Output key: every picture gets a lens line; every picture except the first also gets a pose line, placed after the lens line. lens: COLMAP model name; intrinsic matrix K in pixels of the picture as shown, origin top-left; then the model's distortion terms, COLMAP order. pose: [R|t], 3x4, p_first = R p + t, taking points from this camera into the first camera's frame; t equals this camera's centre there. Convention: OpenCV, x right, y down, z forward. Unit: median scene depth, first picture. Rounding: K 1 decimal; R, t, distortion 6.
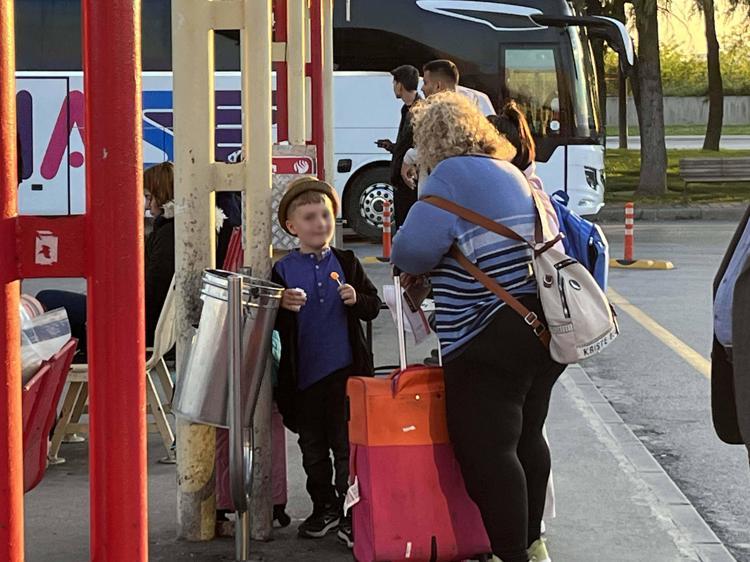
lens RADIAL K [[2079.0, 0, 375.0], [0, 2079.0, 281.0], [0, 0, 1]] dist [-0.056207, 0.125639]
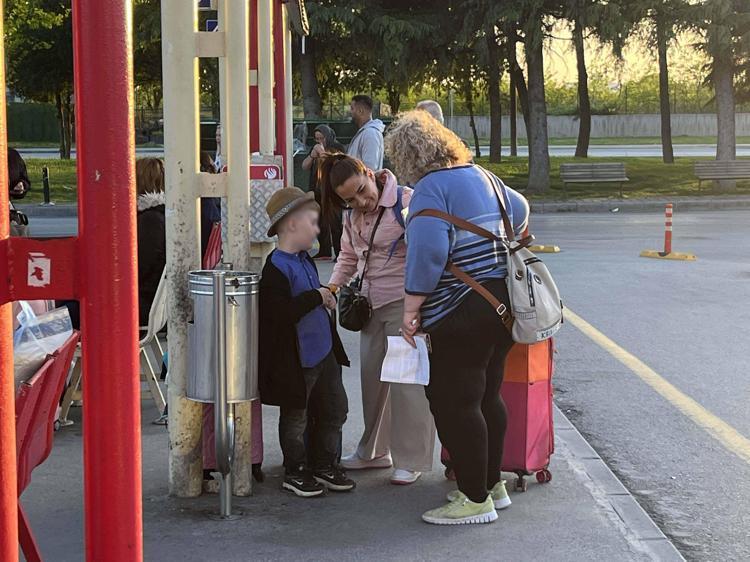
lens RADIAL K [[1353.3, 0, 375.0], [0, 1353.3, 281.0], [0, 0, 1]] dist [0.023407, -0.171599]
pose [[0.998202, -0.002593, 0.059882, -0.024151], [0.000443, 0.999356, 0.035892, -0.022649], [-0.059937, -0.035801, 0.997560, 0.228176]]
